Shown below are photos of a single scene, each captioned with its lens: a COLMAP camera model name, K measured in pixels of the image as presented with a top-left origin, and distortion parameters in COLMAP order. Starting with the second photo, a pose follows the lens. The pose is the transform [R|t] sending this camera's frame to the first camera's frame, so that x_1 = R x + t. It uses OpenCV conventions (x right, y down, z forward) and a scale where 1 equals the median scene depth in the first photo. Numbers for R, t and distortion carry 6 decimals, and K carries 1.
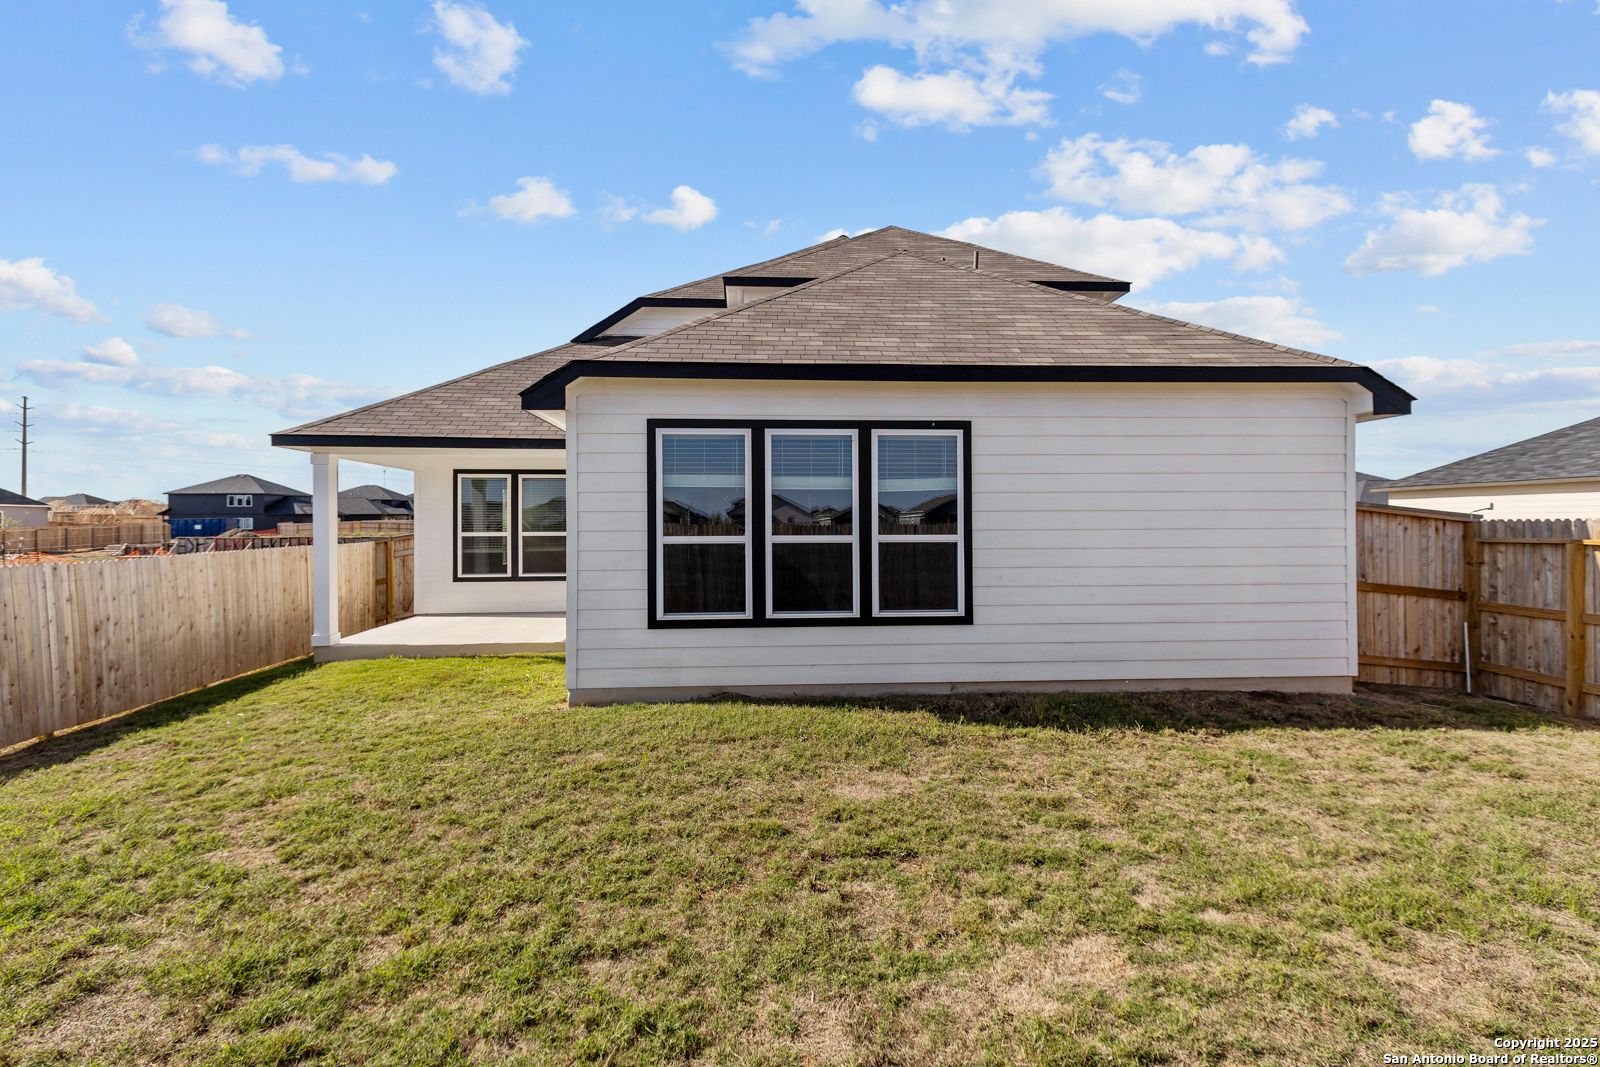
lens RADIAL K [[745.8, 0, 809.1], [0, 745.8, 519.8], [0, 0, 1]] dist [0.035504, -0.000393]
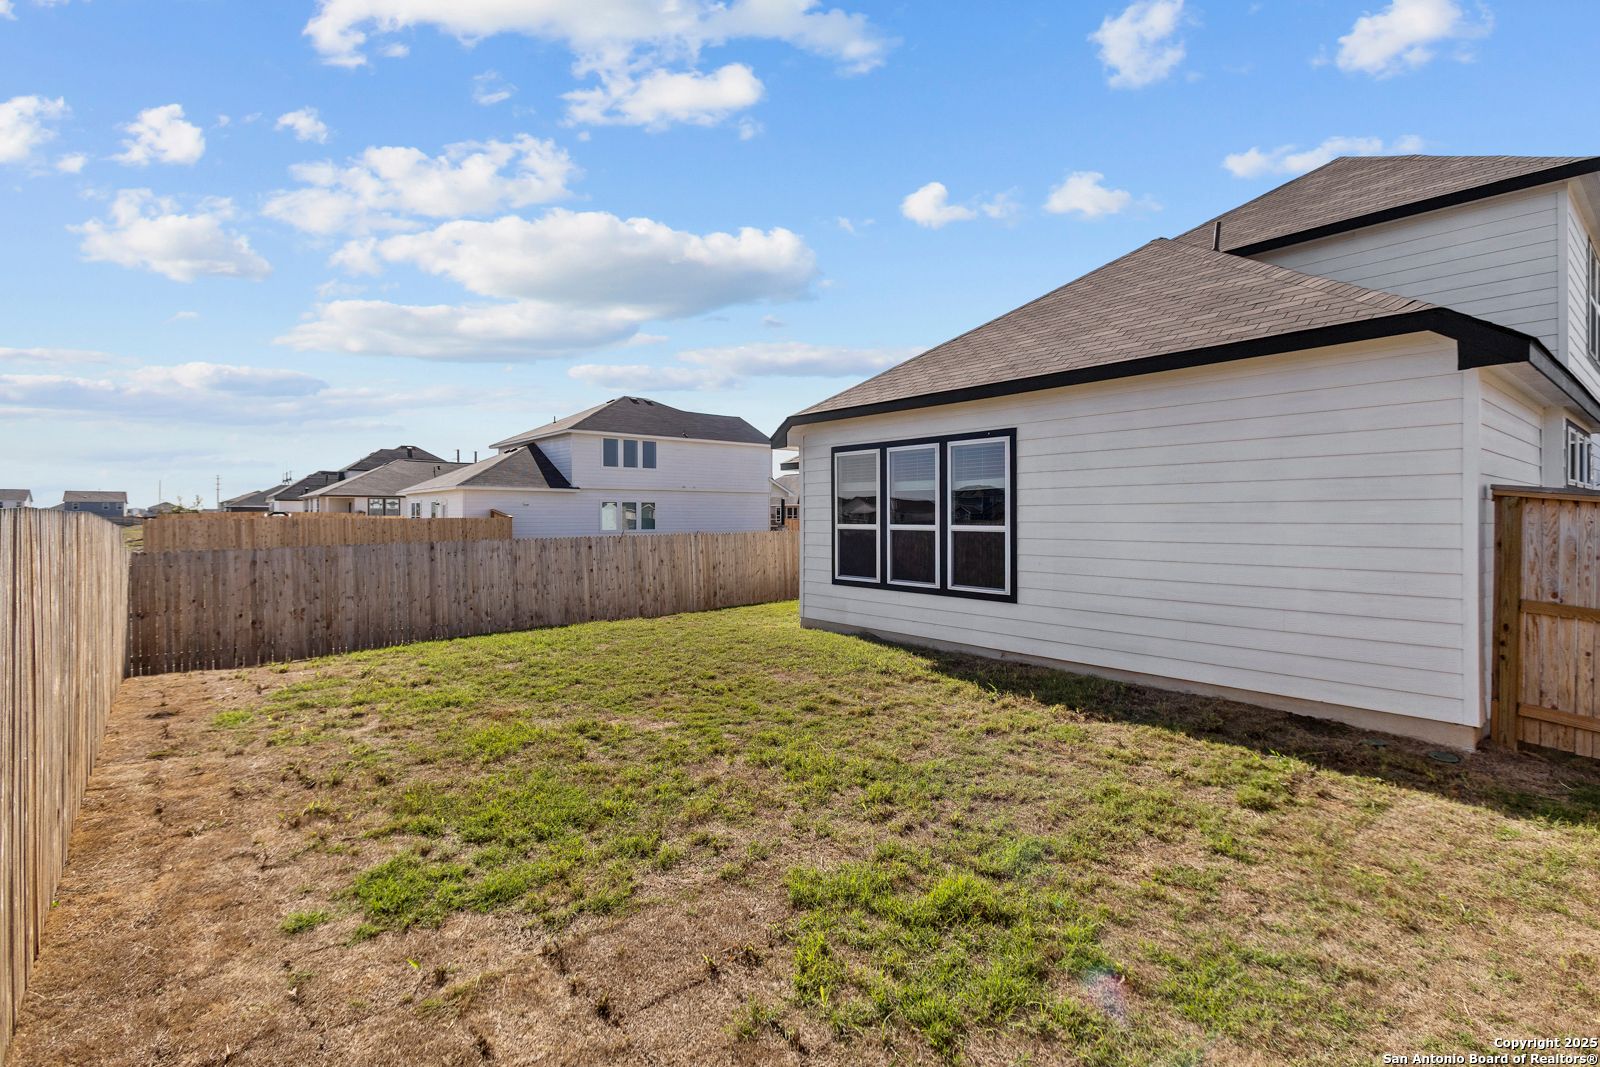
lens RADIAL K [[745.8, 0, 809.1], [0, 745.8, 519.8], [0, 0, 1]] dist [0.035504, -0.000393]
pose [[0.592980, 0.006814, -0.805188, 0.963531], [0.001635, 0.999952, 0.009666, -0.001402], [0.805215, -0.007049, 0.592941, 0.053384]]
